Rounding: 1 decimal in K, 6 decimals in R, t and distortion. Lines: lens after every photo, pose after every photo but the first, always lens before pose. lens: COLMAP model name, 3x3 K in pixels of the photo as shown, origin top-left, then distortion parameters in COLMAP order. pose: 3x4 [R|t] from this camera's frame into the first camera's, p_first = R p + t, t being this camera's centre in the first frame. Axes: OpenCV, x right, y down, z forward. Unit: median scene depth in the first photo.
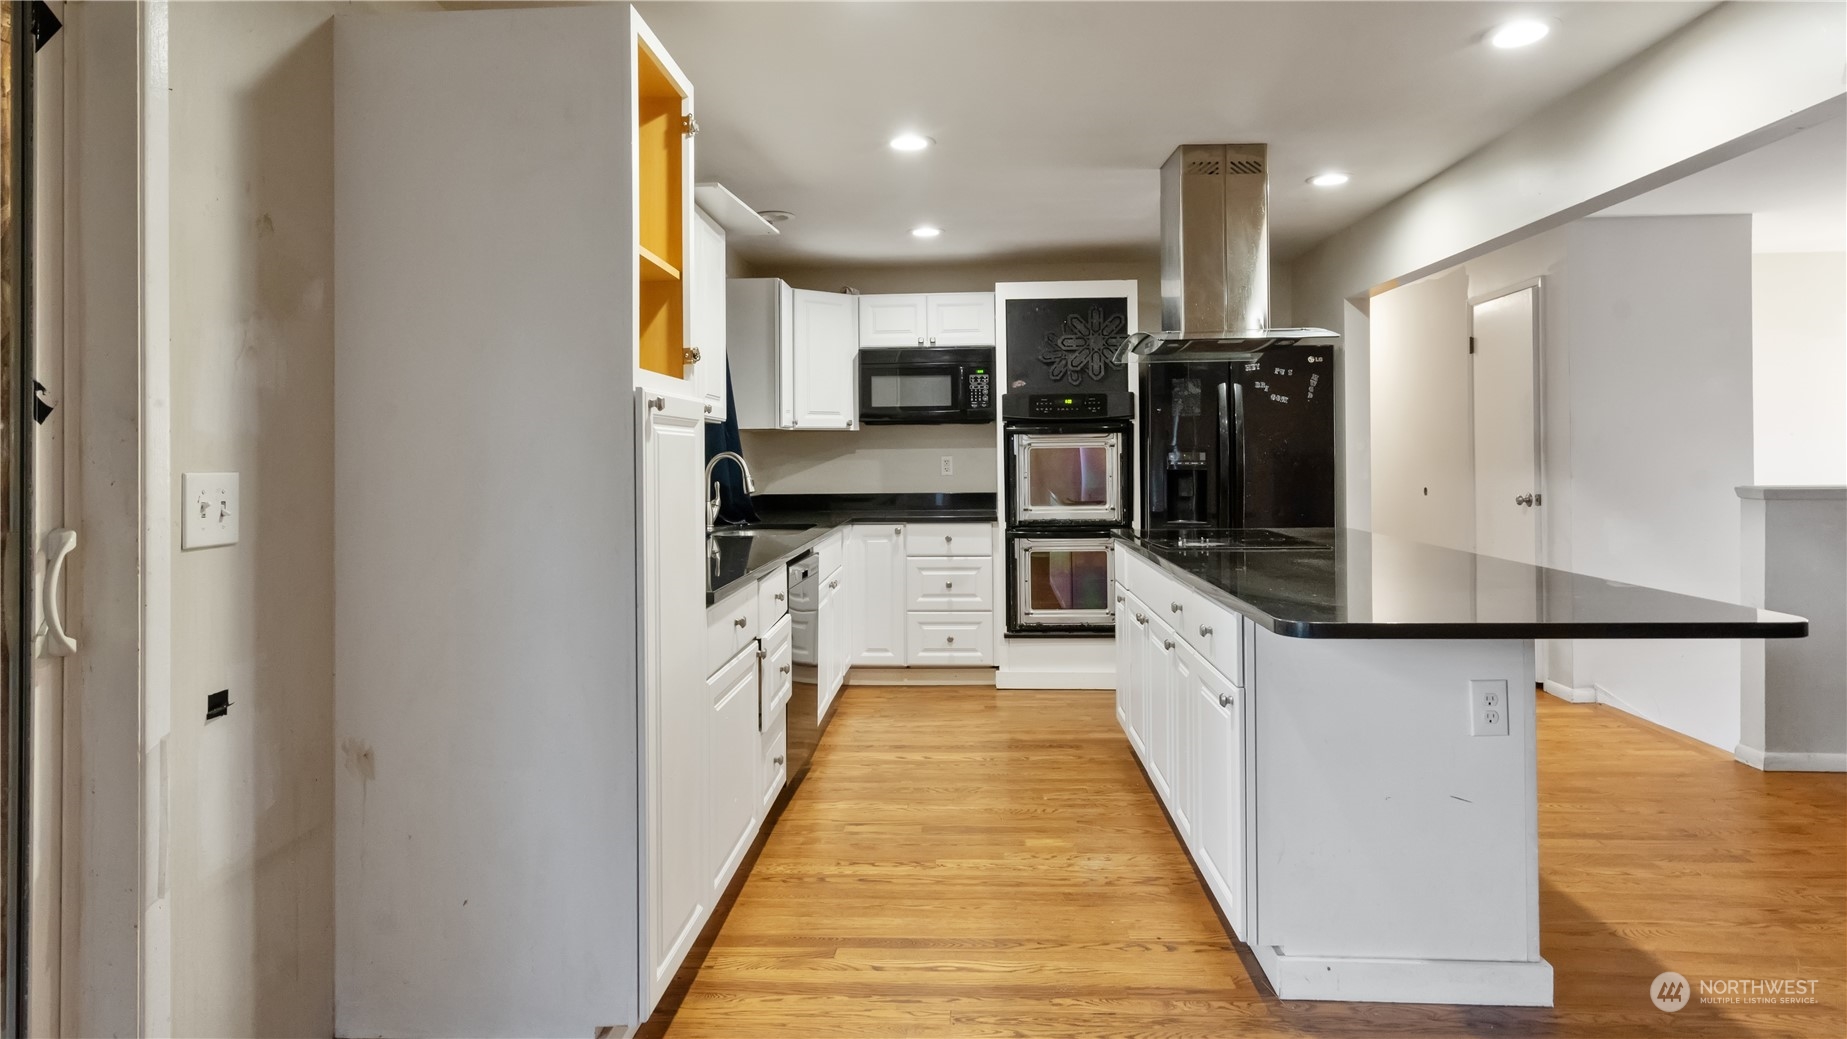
lens RADIAL K [[1021.3, 0, 921.1], [0, 1021.3, 442.8], [0, 0, 1]] dist [-0.021423, -0.000085]
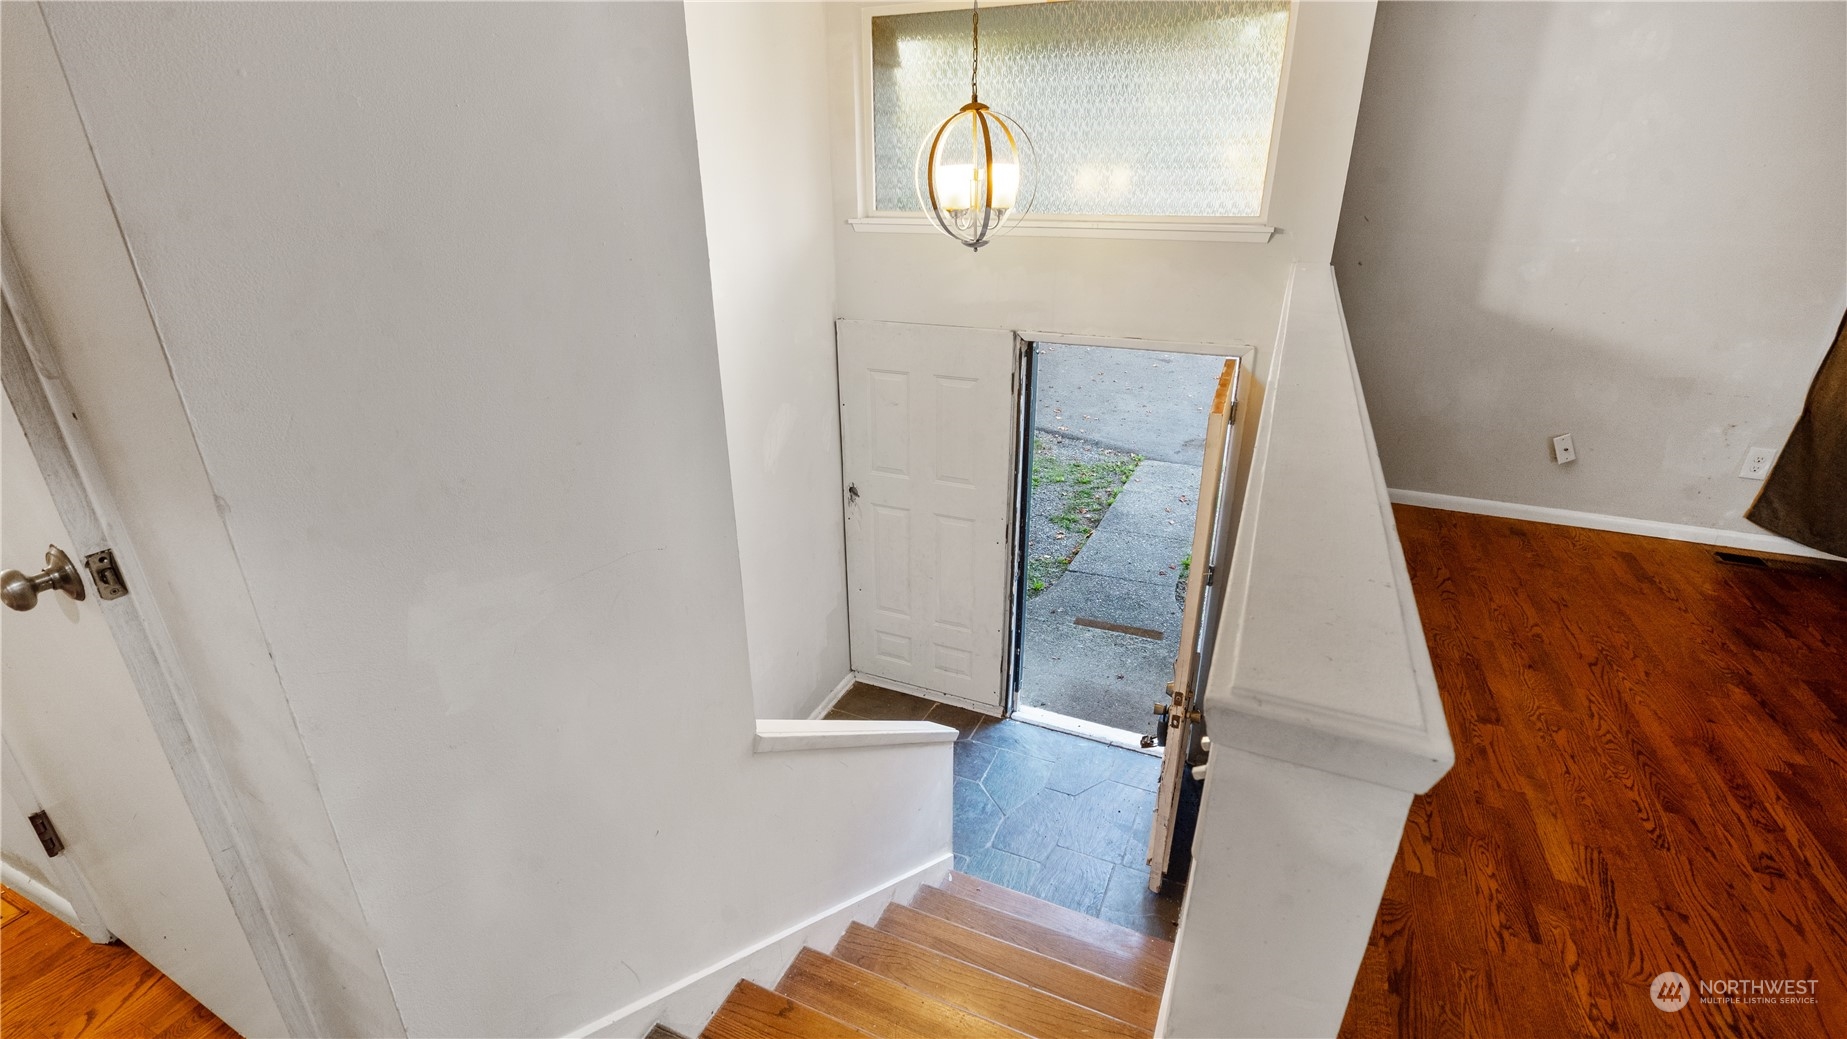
lens RADIAL K [[853.3, 0, 924.3], [0, 853.3, 468.8], [0, 0, 1]] dist [-0.012398, 0.000044]
pose [[0.340969, -0.356780, 0.869740, 0.495217], [-0.004450, 0.924559, 0.381012, -0.041966], [-0.940064, -0.133784, 0.313659, 0.736228]]
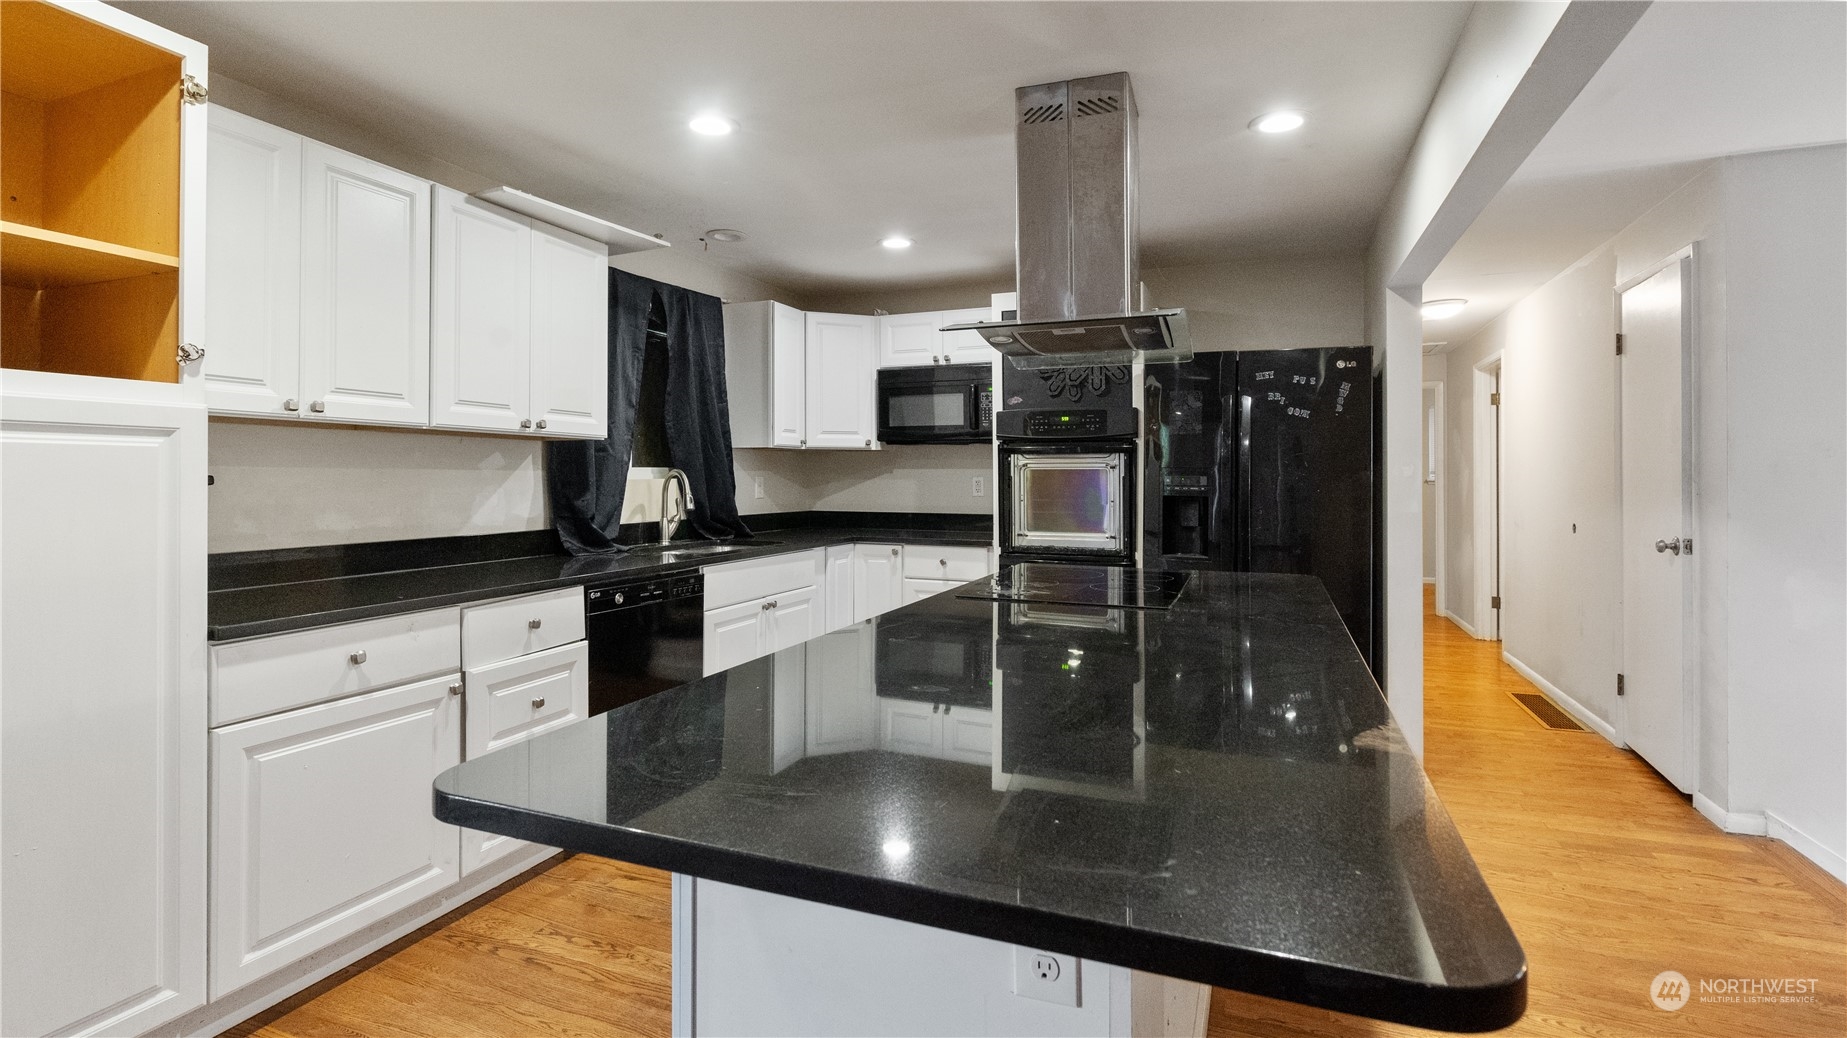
lens RADIAL K [[853.3, 0, 924.3], [0, 853.3, 468.3], [0, 0, 1]] dist [-0.012398, 0.000044]
pose [[0.947444, 0.010605, -0.319747, 0.269540], [-0.009149, 0.999940, 0.006056, 0.000619], [0.319792, -0.002812, 0.947484, 0.231623]]
